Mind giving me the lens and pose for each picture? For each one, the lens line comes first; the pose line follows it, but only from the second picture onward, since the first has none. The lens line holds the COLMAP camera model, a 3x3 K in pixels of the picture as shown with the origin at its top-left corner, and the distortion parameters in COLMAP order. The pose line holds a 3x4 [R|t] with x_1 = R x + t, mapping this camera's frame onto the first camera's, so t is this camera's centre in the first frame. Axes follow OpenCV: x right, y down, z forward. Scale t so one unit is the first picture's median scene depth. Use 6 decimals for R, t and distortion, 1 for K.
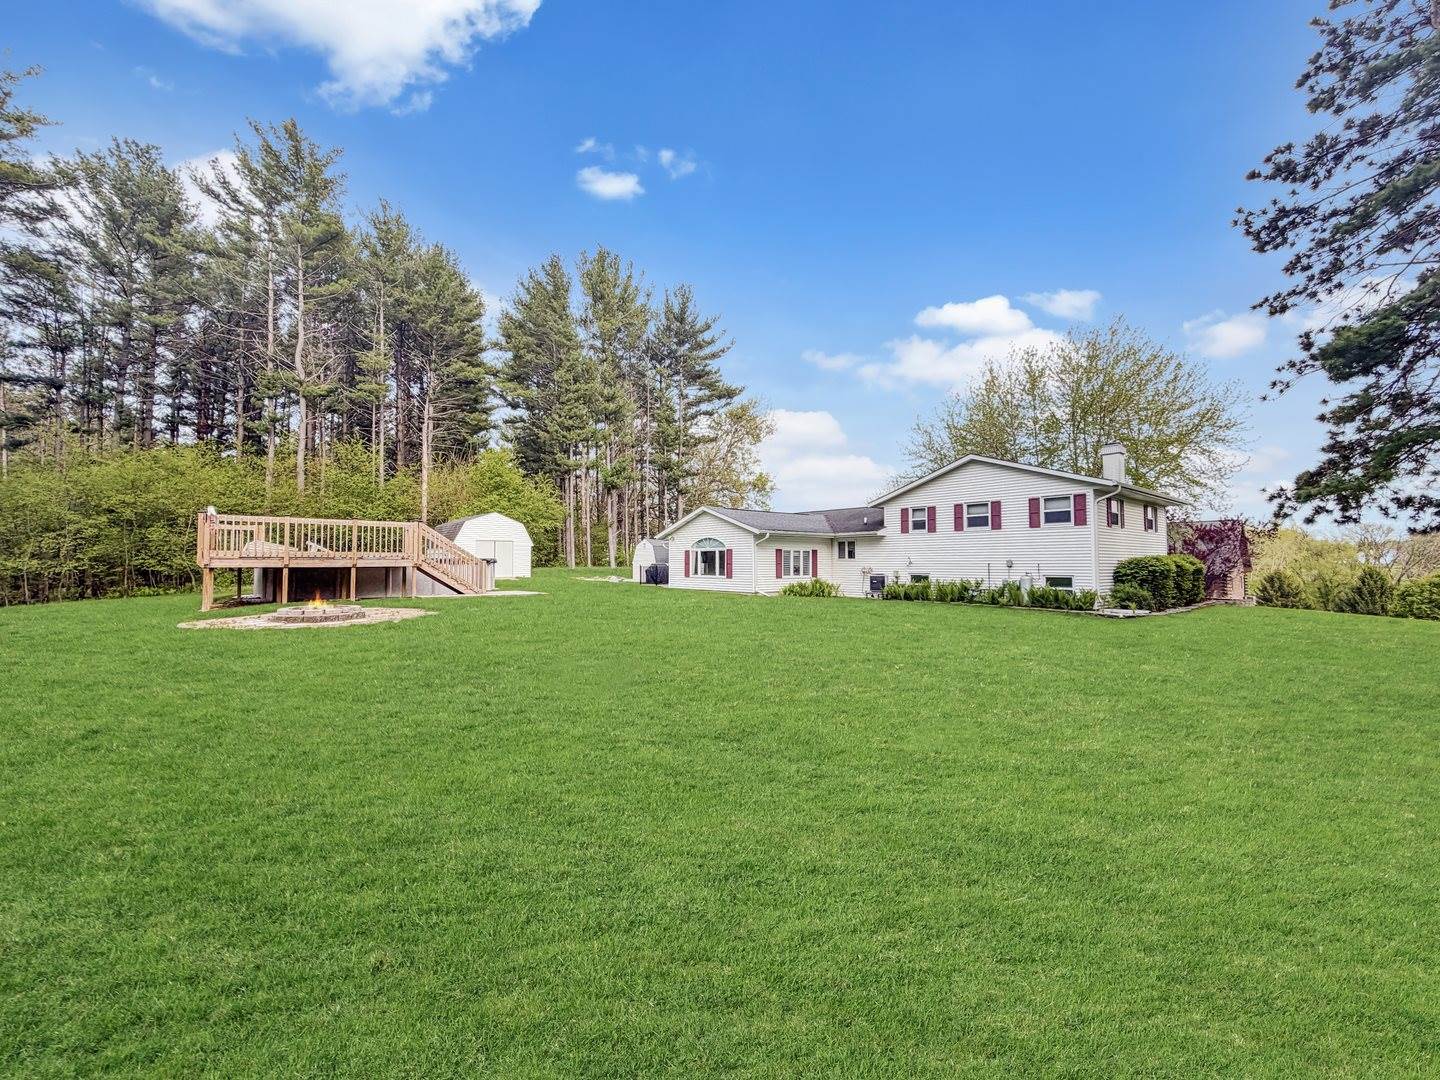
lens RADIAL K [[573.8, 0, 720.0], [0, 573.8, 540.0], [0, 0, 1]] dist [0.001781, 0.000276]
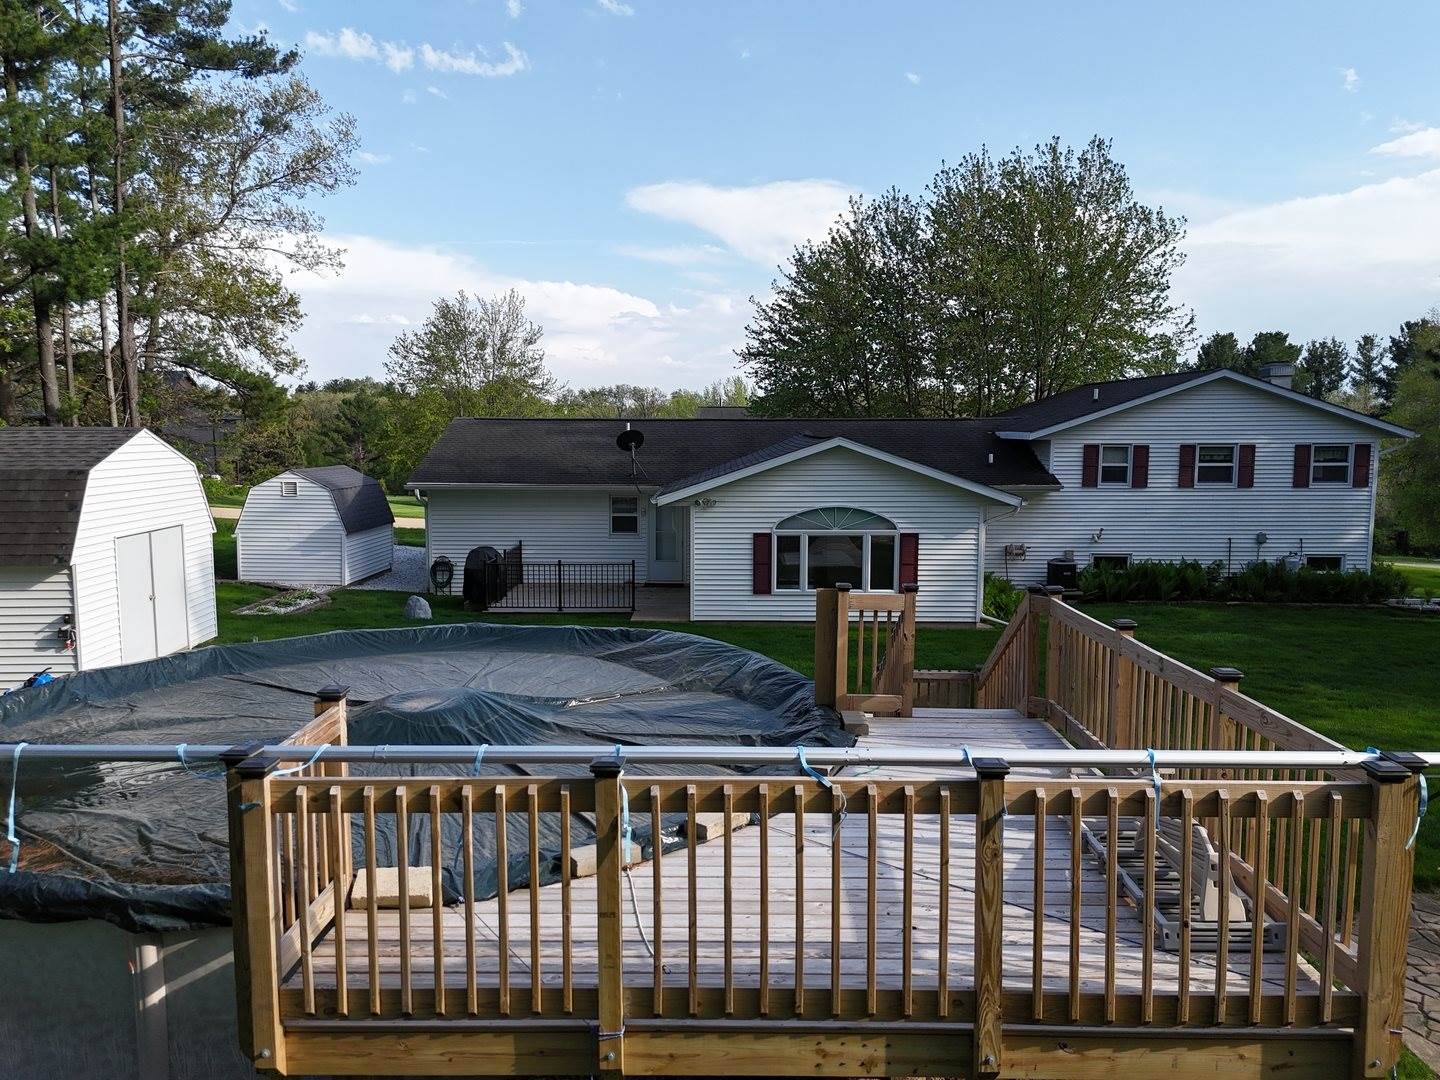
lens RADIAL K [[1054.4, 0, 721.8], [0, 1054.4, 558.3], [0, 0, 1]] dist [0.112309, -0.122145]
pose [[0.642723, -0.091972, 0.760558, -0.686471], [-0.033089, 0.988508, 0.147500, -0.080045], [-0.765384, -0.119968, 0.632294, 0.522760]]
